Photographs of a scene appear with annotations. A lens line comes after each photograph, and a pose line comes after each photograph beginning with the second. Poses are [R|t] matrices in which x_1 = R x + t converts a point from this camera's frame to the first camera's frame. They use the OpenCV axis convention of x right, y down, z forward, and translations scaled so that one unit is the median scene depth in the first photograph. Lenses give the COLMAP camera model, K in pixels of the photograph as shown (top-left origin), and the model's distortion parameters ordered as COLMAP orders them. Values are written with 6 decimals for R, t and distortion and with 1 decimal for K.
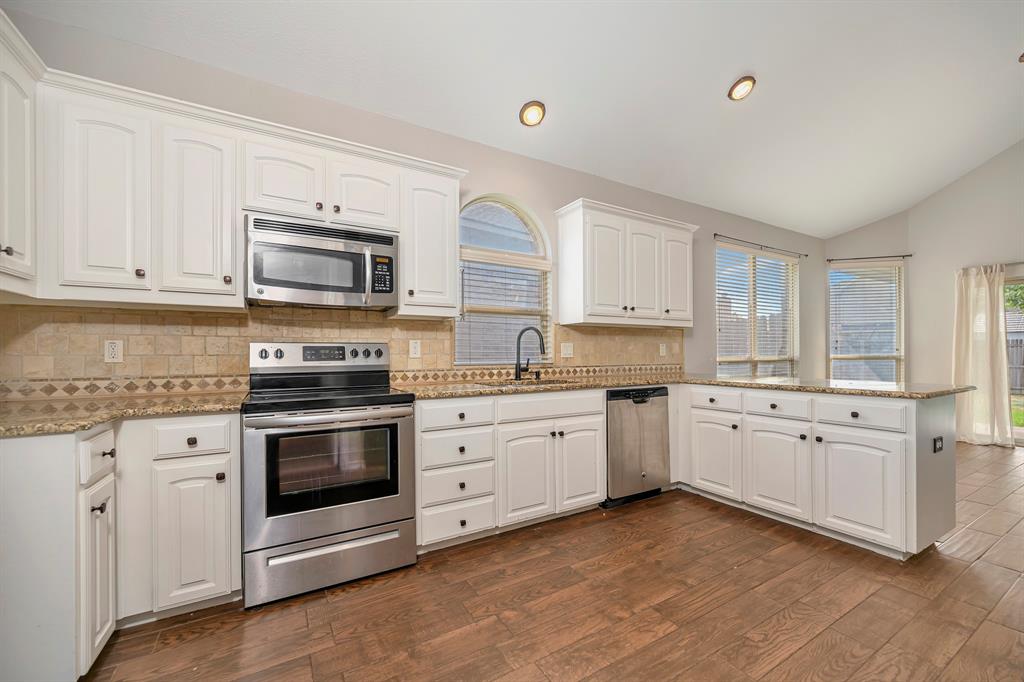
lens RADIAL K [[410.6, 0, 516.5], [0, 410.6, 349.0], [0, 0, 1]] dist [-0.000253, -0.000665]
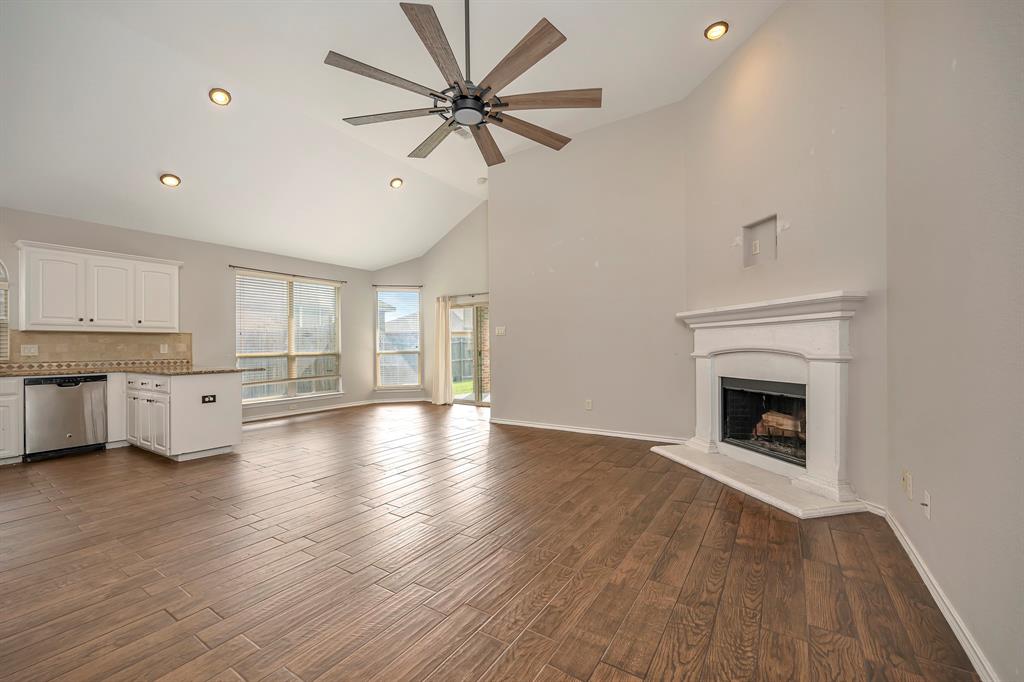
lens RADIAL K [[410.6, 0, 516.5], [0, 410.6, 349.0], [0, 0, 1]] dist [-0.000253, -0.000665]
pose [[0.895811, -0.004684, 0.444411, 1.126710], [-0.000735, 0.999927, 0.012021, -0.020550], [-0.444435, -0.011095, 0.895743, -1.050939]]
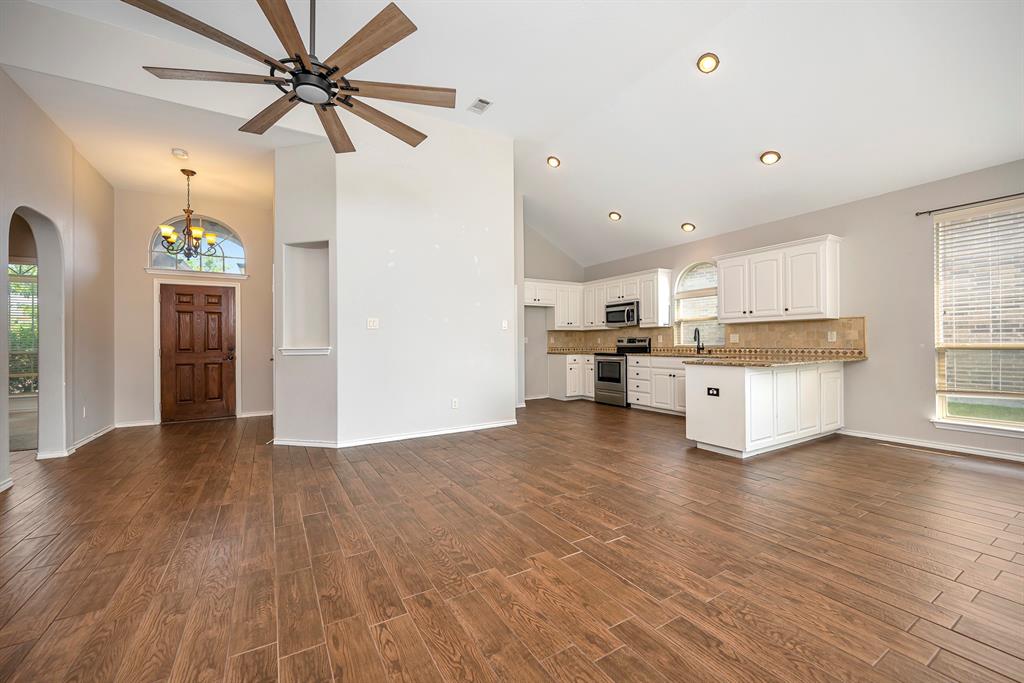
lens RADIAL K [[408.5, 0, 515.8], [0, 408.5, 340.0], [0, 0, 1]] dist [-0.001209, -0.000359]
pose [[0.008736, -0.001148, -0.999961, 2.168018], [0.022266, 0.999752, -0.000953, -0.010833], [0.999714, -0.022257, 0.008759, 0.092738]]
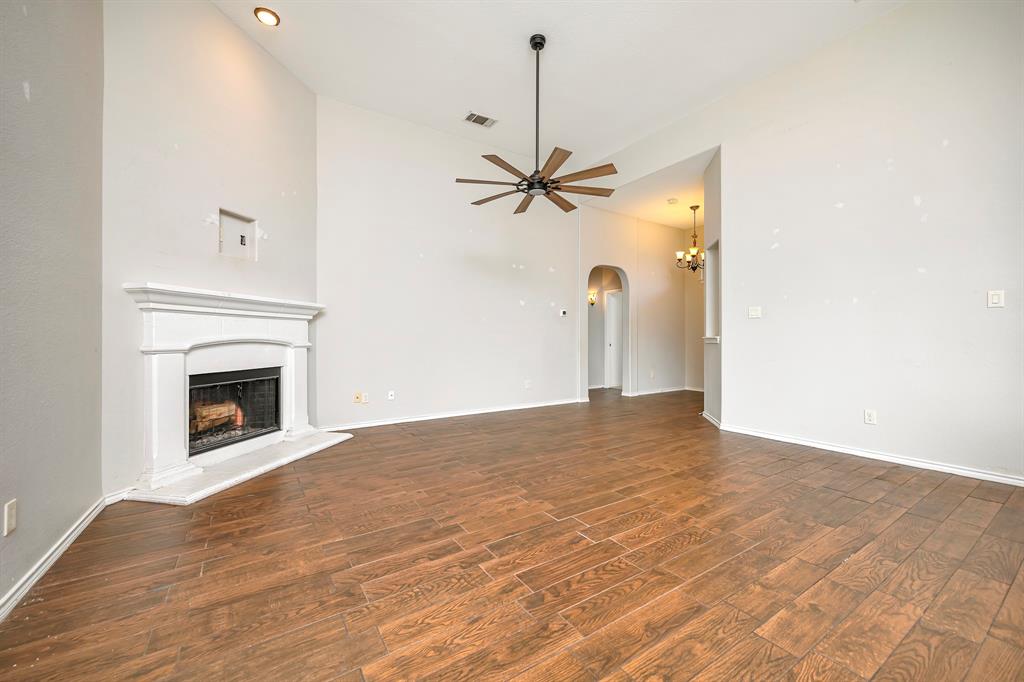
lens RADIAL K [[402.2, 0, 515.5], [0, 402.2, 337.7], [0, 0, 1]] dist [0.000423, -0.000012]
pose [[-0.999090, 0.012276, -0.040849, 1.532126], [0.012893, 0.999806, -0.014884, 0.016924], [0.040658, -0.015397, -0.999054, 1.038360]]
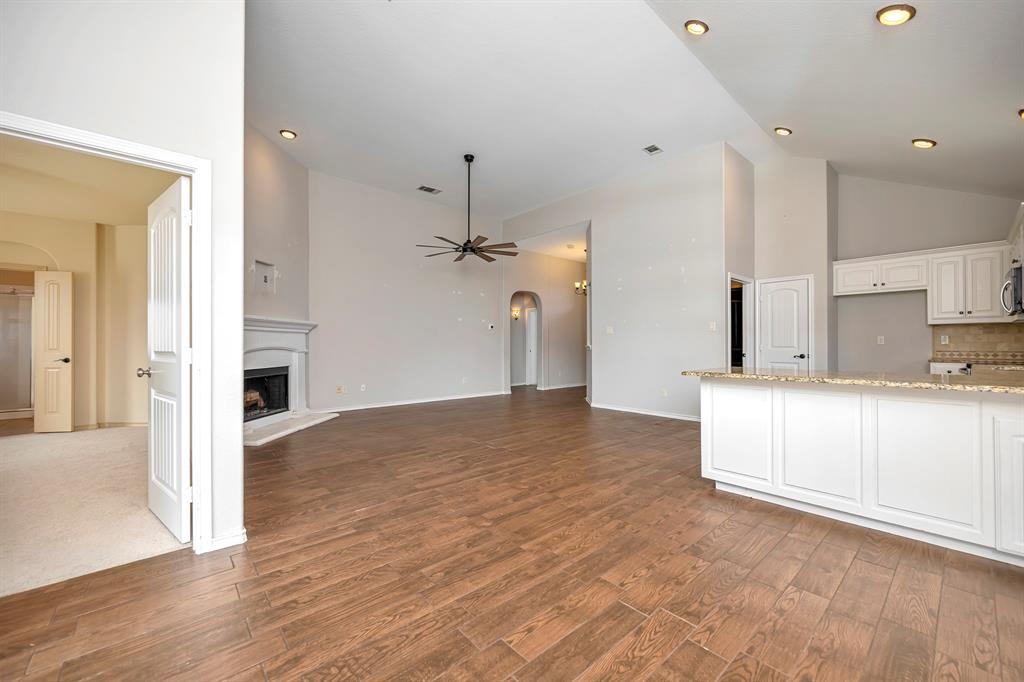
lens RADIAL K [[400.9, 0, 515.1], [0, 400.9, 357.6], [0, 0, 1]] dist [-0.000325, -0.000174]
pose [[-0.981838, 0.015218, -0.189111, 1.563959], [0.011328, 0.999702, 0.021638, 0.013578], [0.189384, 0.019103, -0.981717, 1.773950]]
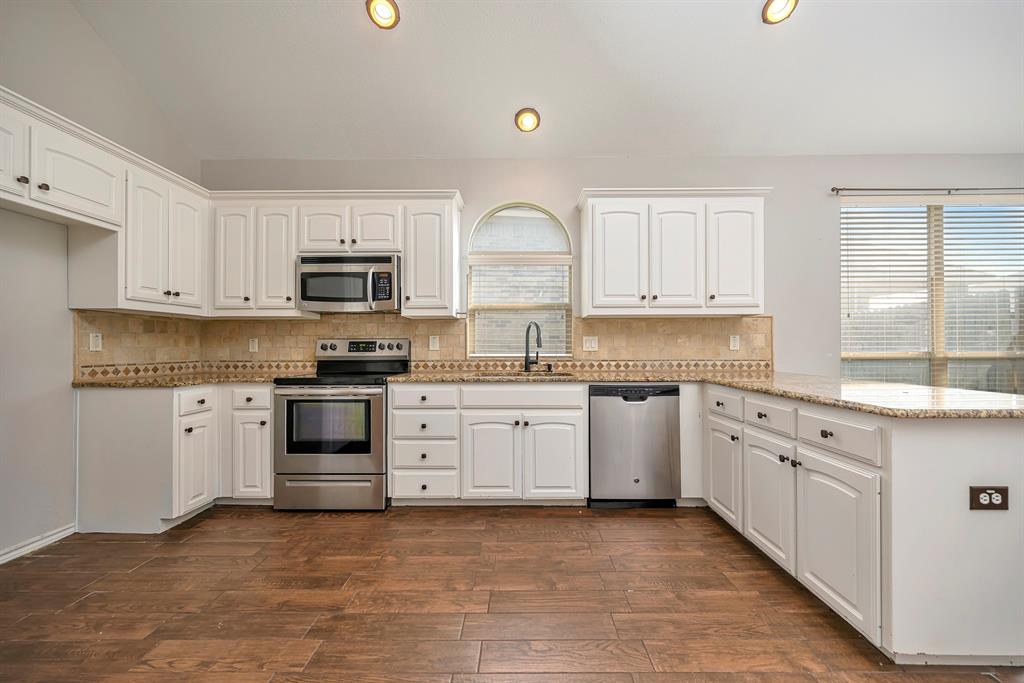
lens RADIAL K [[405.1, 0, 517.2], [0, 405.1, 342.1], [0, 0, 1]] dist [-0.000626, -0.000025]
pose [[0.855676, -0.003735, -0.517498, 0.568659], [0.004314, 0.999991, -0.000084, -0.001689], [0.517494, -0.002161, 0.855684, 0.096038]]
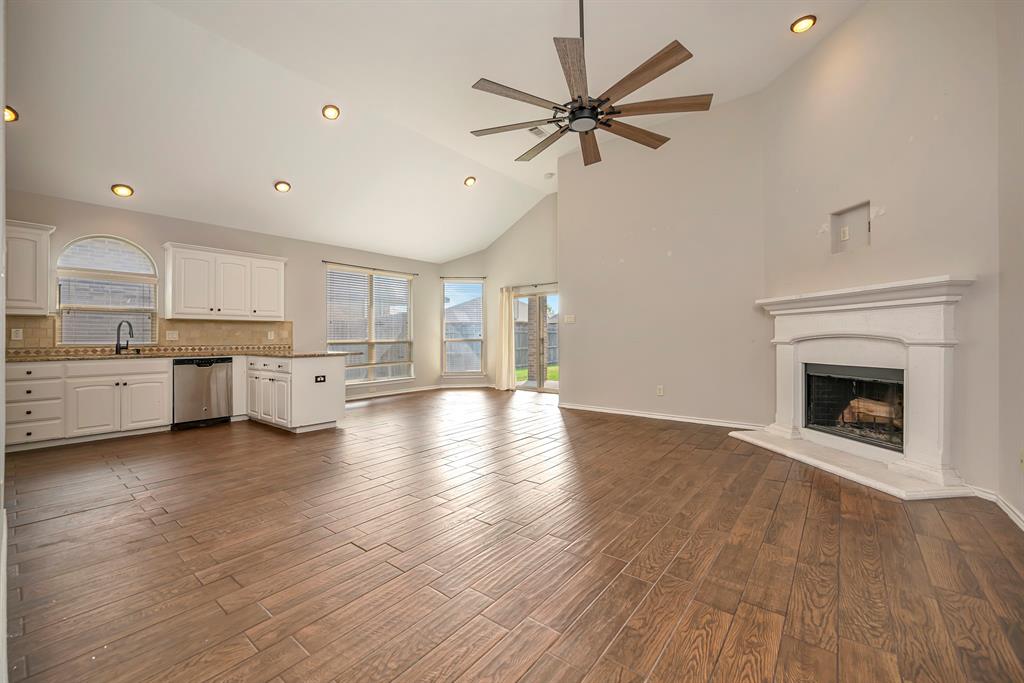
lens RADIAL K [[410.3, 0, 512.7], [0, 410.3, 336.5], [0, 0, 1]] dist [-0.001281, -0.000271]
pose [[0.936684, 0.000911, 0.350174, 0.939598], [-0.002546, 0.999988, 0.004206, -0.003828], [-0.350166, -0.004831, 0.936675, -1.074696]]
